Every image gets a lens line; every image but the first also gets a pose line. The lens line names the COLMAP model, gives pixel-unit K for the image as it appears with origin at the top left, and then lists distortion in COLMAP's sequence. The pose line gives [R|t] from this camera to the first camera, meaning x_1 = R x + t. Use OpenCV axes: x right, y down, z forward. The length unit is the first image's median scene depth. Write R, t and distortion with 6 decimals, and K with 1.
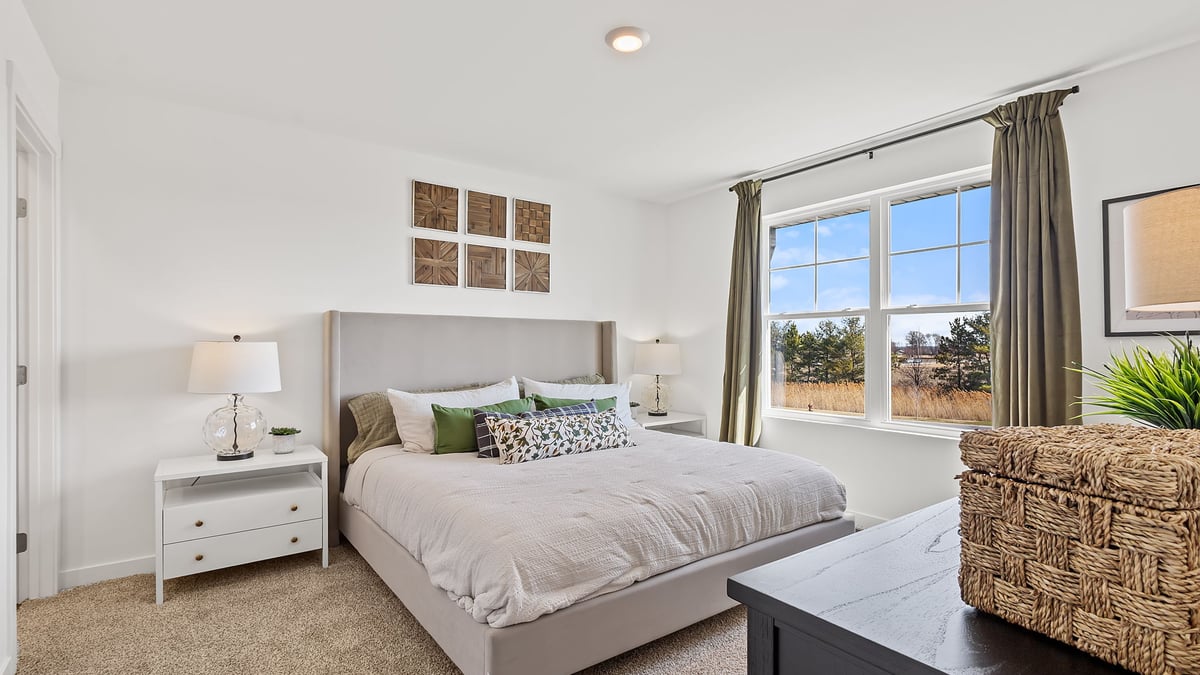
lens RADIAL K [[553.8, 0, 597.8], [0, 553.8, 339.7], [0, 0, 1]] dist [-0.000969, -0.000111]
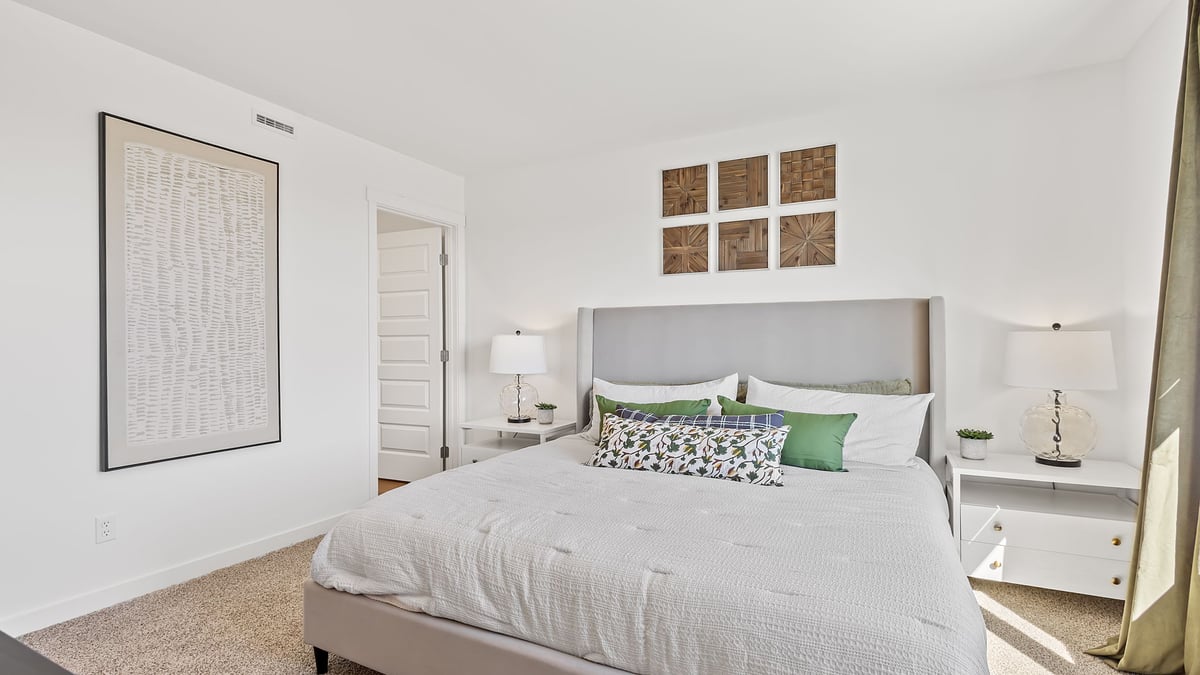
lens RADIAL K [[553.8, 0, 597.8], [0, 553.8, 339.7], [0, 0, 1]] dist [-0.000969, -0.000111]
pose [[0.444859, -0.004382, -0.895590, 0.496399], [0.014736, 0.999888, 0.002427, 0.009918], [0.895480, -0.014277, 0.444874, 0.449974]]
